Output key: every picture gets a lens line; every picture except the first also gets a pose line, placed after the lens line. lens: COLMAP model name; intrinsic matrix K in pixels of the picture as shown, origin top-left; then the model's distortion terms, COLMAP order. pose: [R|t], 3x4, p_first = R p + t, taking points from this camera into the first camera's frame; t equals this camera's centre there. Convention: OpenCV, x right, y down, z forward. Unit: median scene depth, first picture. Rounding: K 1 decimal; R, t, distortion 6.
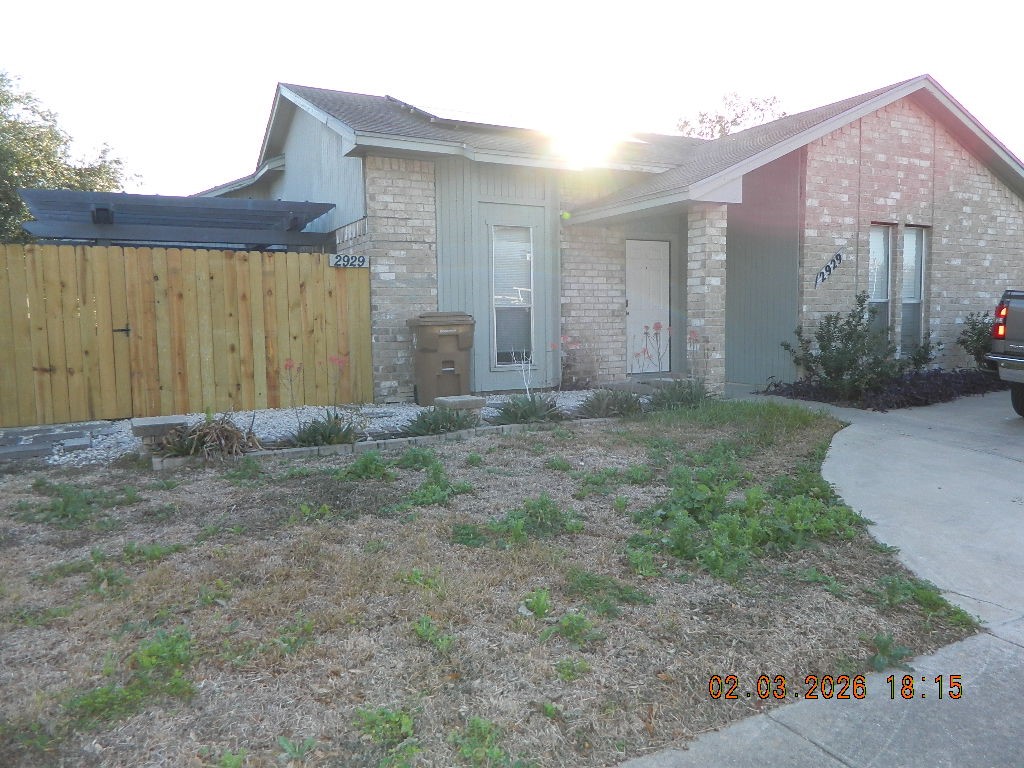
lens RADIAL K [[767.3, 0, 509.8], [0, 767.3, 379.1], [0, 0, 1]] dist [0.015393, -0.004249]
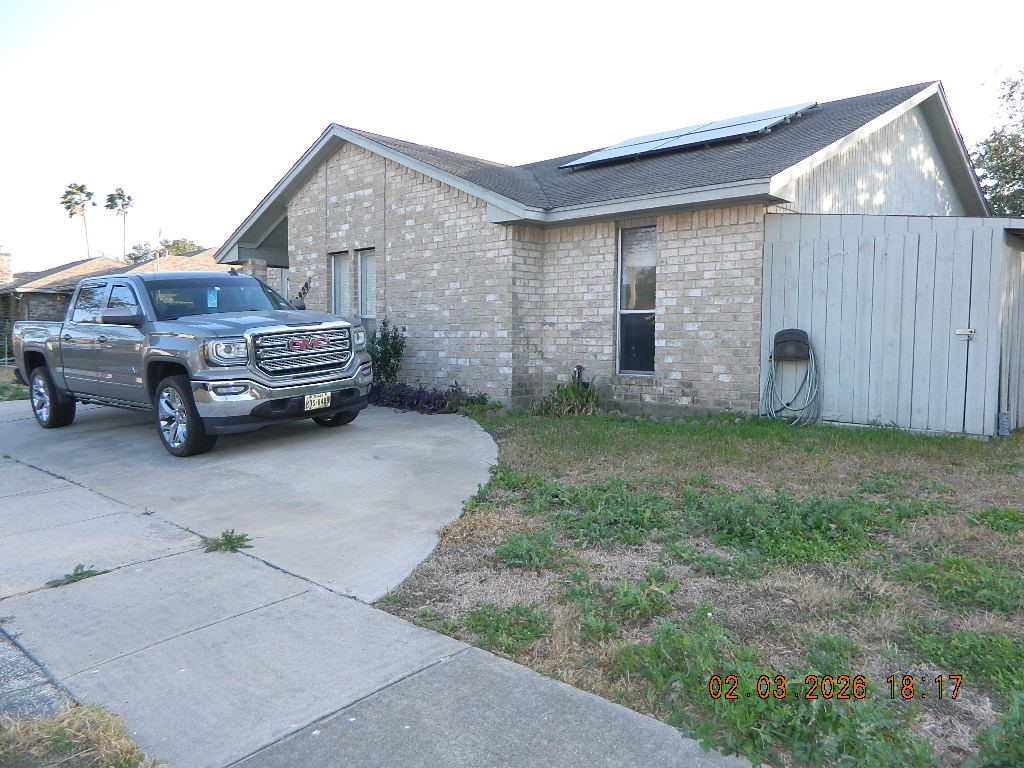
lens RADIAL K [[767.3, 0, 515.0], [0, 767.3, 388.0], [0, 0, 1]] dist [0.015393, -0.004249]
pose [[0.315923, 0.064130, -0.946615, 1.780619], [-0.078528, 0.996057, 0.041271, -0.066572], [0.945530, 0.061297, 0.319713, 0.926948]]
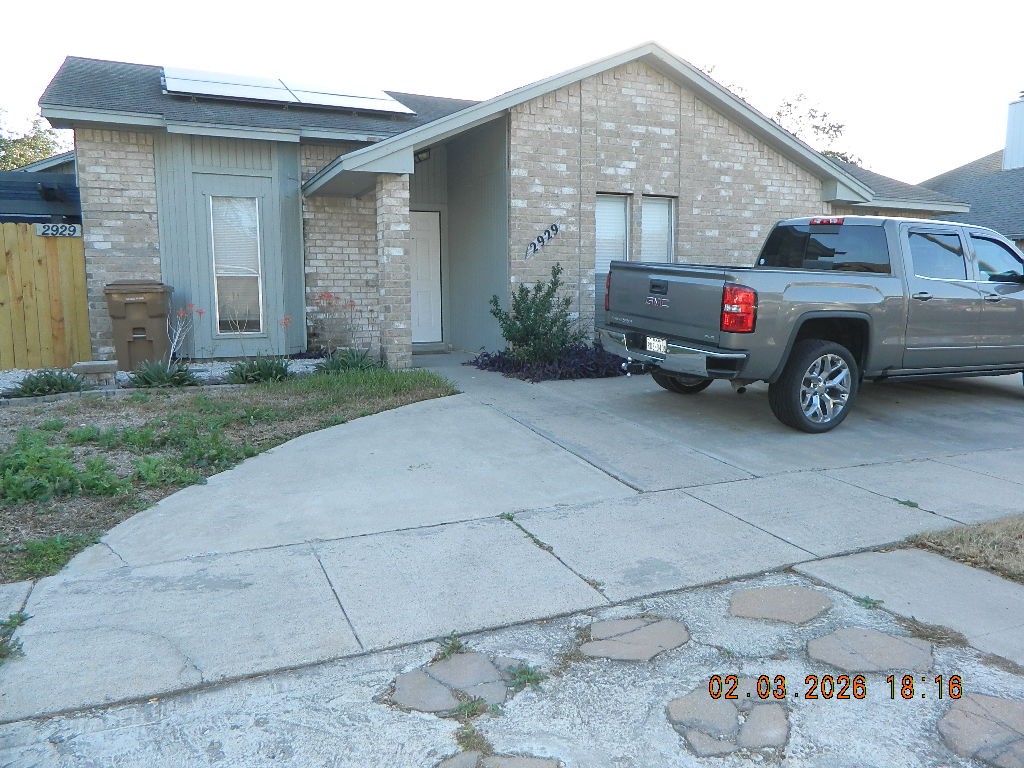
lens RADIAL K [[767.3, 0, 510.5], [0, 767.3, 379.1], [0, 0, 1]] dist [0.015393, -0.004249]
pose [[0.996854, 0.015381, -0.077750, 0.449794], [-0.012620, 0.999276, 0.035880, 0.001942], [0.078246, -0.034786, 0.996327, 0.000707]]
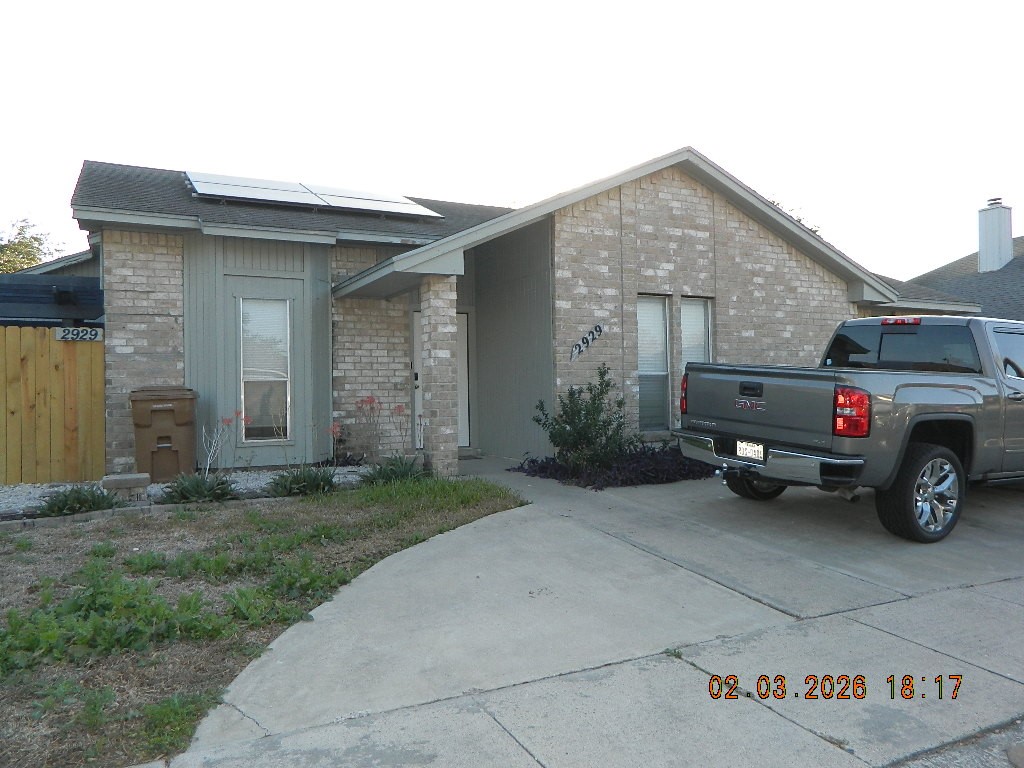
lens RADIAL K [[767.3, 0, 509.5], [0, 767.3, 378.3], [0, 0, 1]] dist [0.015393, -0.004249]
pose [[0.999598, -0.002695, -0.028227, 0.341743], [0.000015, 0.995524, -0.094506, -0.004541], [0.028355, 0.094468, 0.995124, 0.037487]]
